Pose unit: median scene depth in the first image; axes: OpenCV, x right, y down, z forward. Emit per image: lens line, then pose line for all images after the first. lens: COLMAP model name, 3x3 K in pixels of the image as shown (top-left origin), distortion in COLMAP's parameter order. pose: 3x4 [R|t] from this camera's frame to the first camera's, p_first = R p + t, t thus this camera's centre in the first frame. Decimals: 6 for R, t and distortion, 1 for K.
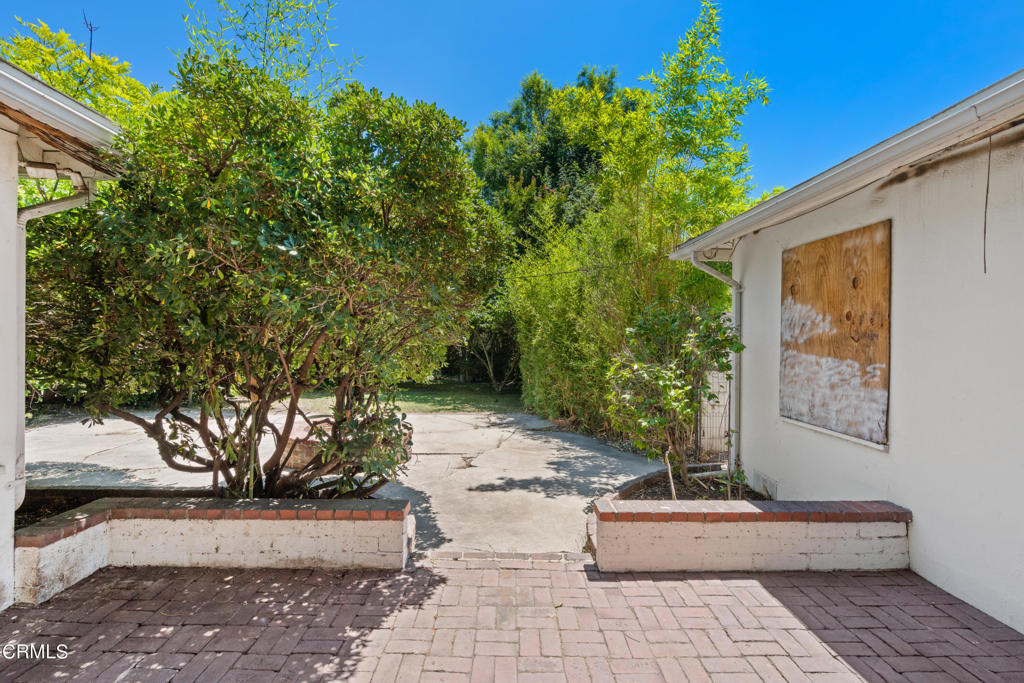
lens RADIAL K [[462.7, 0, 503.5], [0, 462.7, 339.2], [0, 0, 1]] dist [-0.004326, -0.000231]
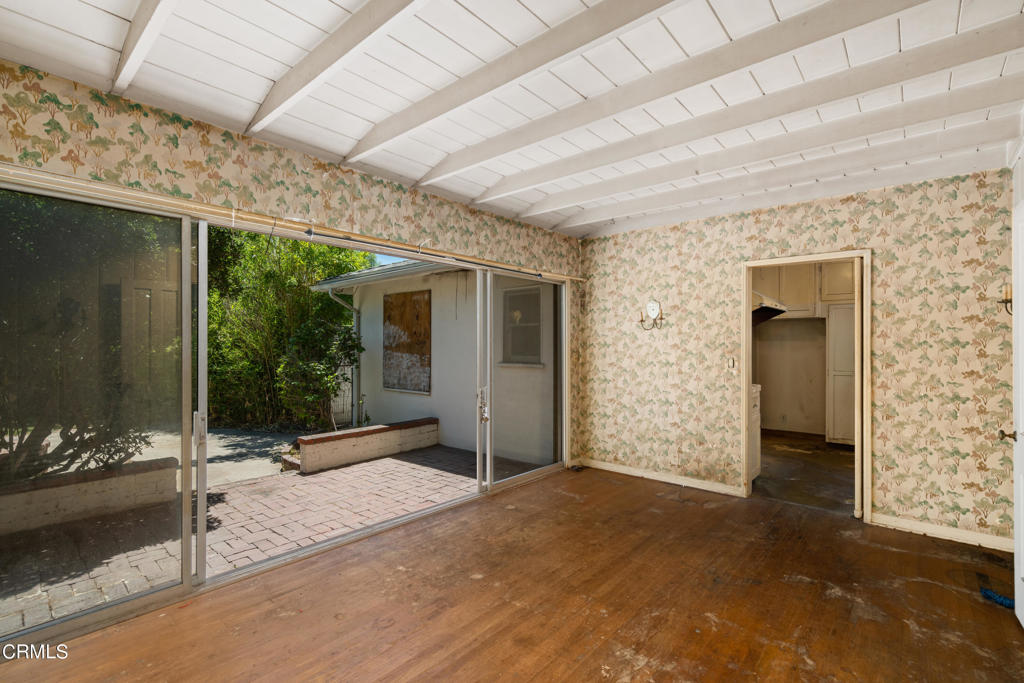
lens RADIAL K [[462.7, 0, 507.7], [0, 462.7, 341.9], [0, 0, 1]] dist [-0.004326, -0.000231]
pose [[0.661066, -0.003811, 0.750318, -0.506654], [0.010033, 0.999943, -0.003761, 0.001717], [-0.750261, 0.010014, 0.661066, -0.647959]]
